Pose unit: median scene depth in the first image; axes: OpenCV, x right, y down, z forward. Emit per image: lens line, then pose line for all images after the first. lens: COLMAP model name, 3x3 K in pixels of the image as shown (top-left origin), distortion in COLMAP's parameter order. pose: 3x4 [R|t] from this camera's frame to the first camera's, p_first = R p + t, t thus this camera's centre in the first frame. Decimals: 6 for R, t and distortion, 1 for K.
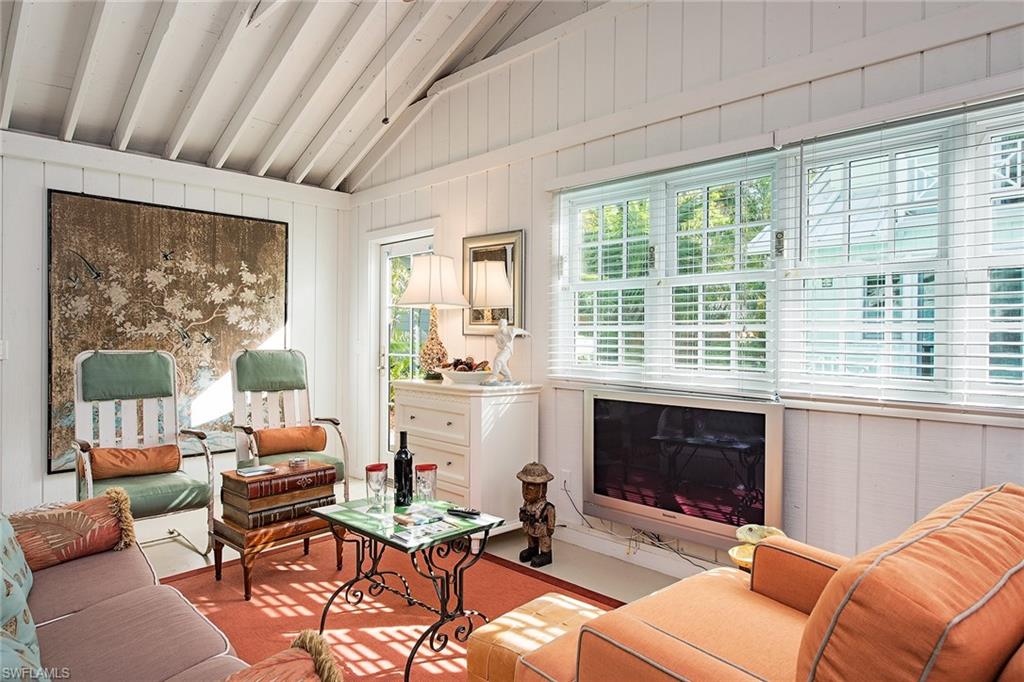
lens RADIAL K [[642.9, 0, 514.8], [0, 642.9, 340.4], [0, 0, 1]] dist [0.025159, -0.000438]
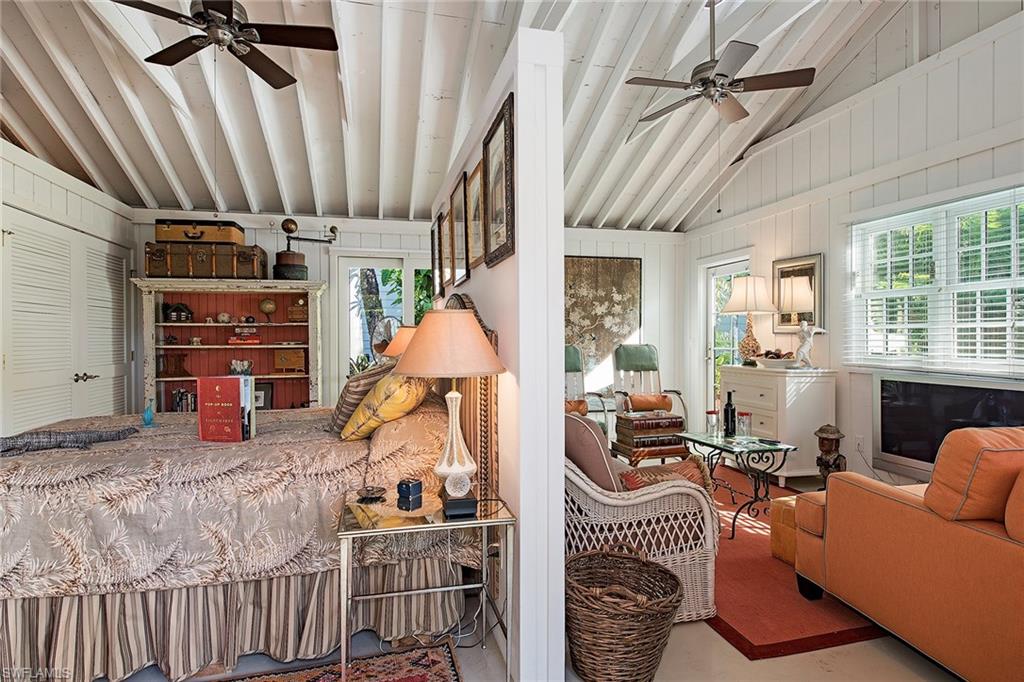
lens RADIAL K [[542.8, 0, 509.7], [0, 542.8, 342.2], [0, 0, 1]] dist [-0.005799, -0.002089]
pose [[0.856064, -0.004179, -0.516854, 0.040229], [0.005794, 0.999982, 0.001511, 0.006704], [0.516838, -0.004289, 0.856072, -0.306293]]
